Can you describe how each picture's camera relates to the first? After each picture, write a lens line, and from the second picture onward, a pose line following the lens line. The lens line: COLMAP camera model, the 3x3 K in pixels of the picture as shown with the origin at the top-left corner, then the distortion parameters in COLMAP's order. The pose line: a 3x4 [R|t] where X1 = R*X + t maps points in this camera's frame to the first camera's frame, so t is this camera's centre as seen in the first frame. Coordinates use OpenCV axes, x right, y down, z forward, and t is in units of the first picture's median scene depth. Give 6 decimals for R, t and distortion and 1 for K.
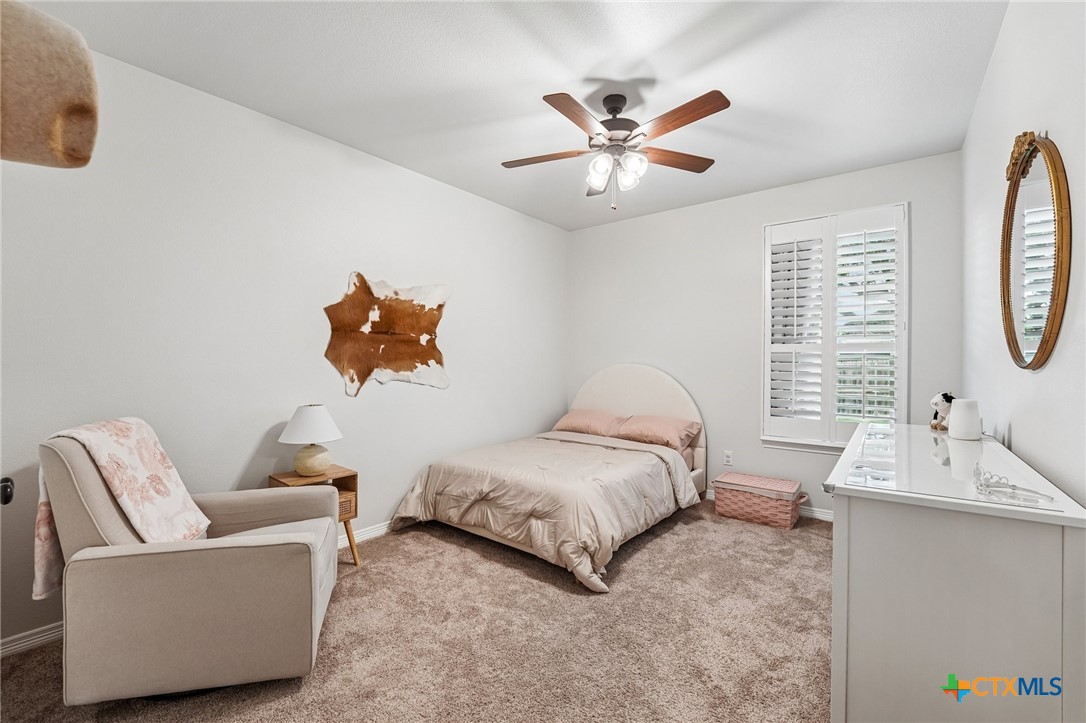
lens RADIAL K [[448.6, 0, 538.0], [0, 448.6, 359.4], [0, 0, 1]] dist [-0.024612, 0.003397]
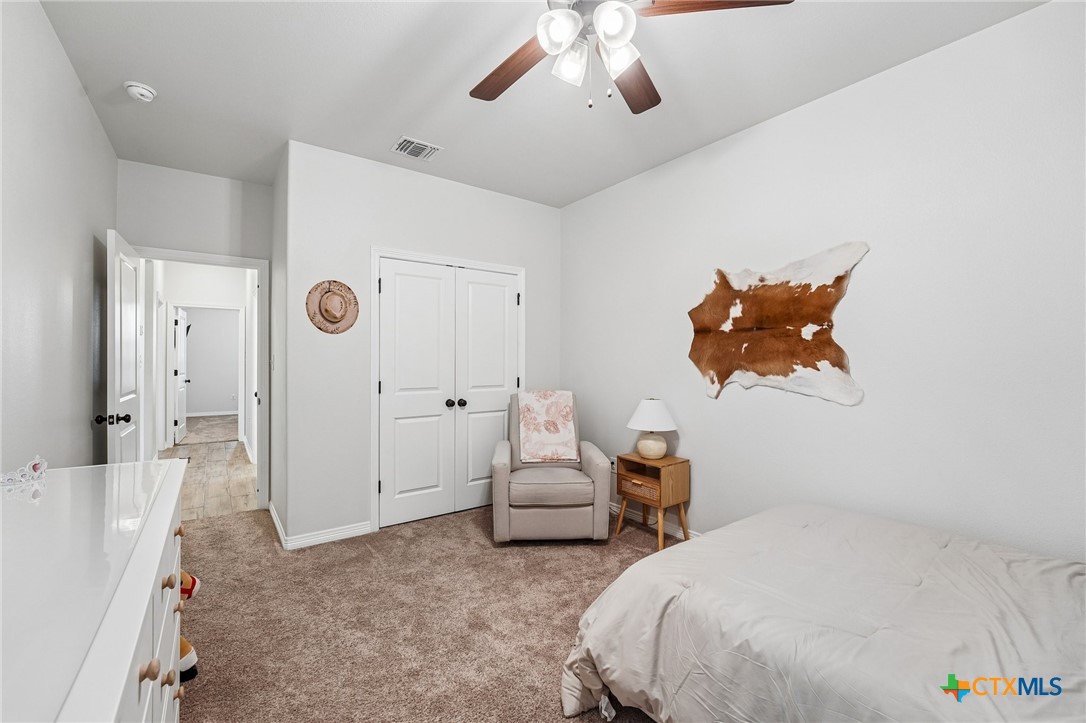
lens RADIAL K [[448.6, 0, 538.0], [0, 448.6, 359.4], [0, 0, 1]] dist [-0.024612, 0.003397]
pose [[-0.253104, -0.004679, -0.967428, 0.590323], [-0.002045, 0.999989, -0.004301, 0.003220], [0.967437, 0.000890, -0.253111, 0.834828]]
